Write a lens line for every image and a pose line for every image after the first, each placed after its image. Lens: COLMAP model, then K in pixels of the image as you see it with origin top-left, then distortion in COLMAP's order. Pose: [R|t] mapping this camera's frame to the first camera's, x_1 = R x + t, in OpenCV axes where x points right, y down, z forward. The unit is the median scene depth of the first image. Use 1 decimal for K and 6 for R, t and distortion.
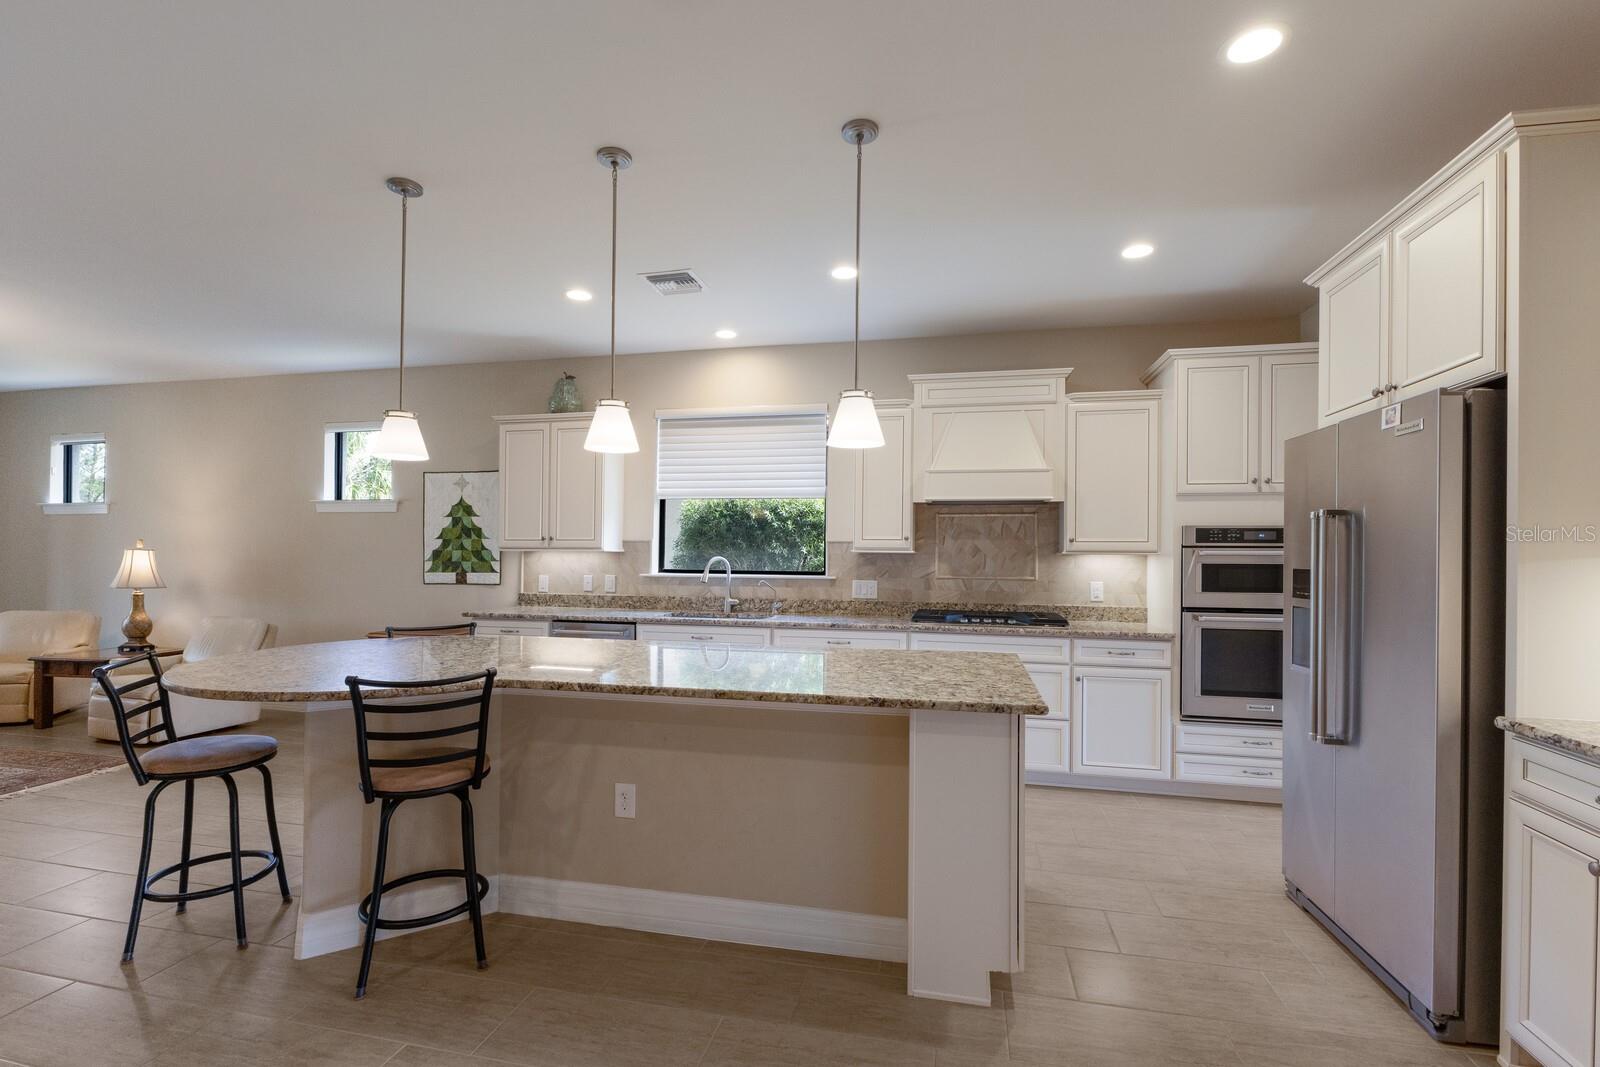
lens RADIAL K [[713.8, 0, 804.1], [0, 713.8, 551.7], [0, 0, 1]] dist [-0.002457, 0.000221]
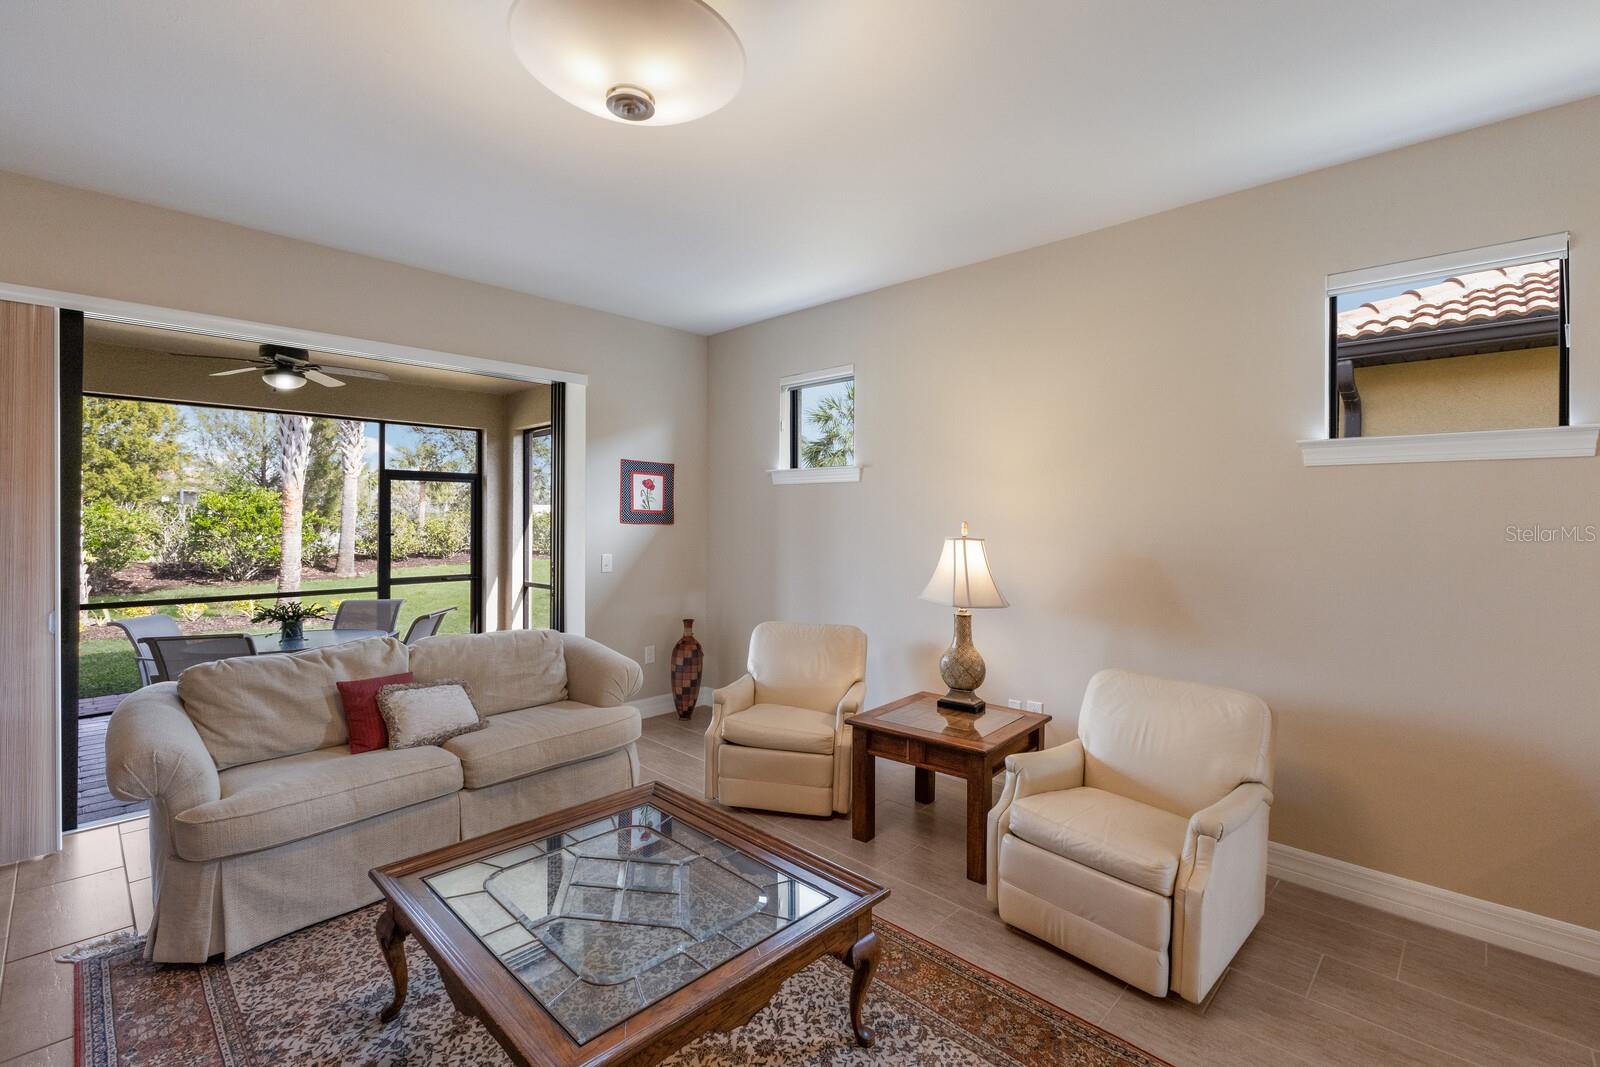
lens RADIAL K [[709.5, 0, 802.5], [0, 709.5, 515.4], [0, 0, 1]] dist [-0.000632, -0.001153]
pose [[0.852143, -0.001217, -0.523308, -0.825143], [-0.000056, 0.999997, -0.002417, -0.023901], [0.523310, 0.002089, 0.852140, 0.477143]]
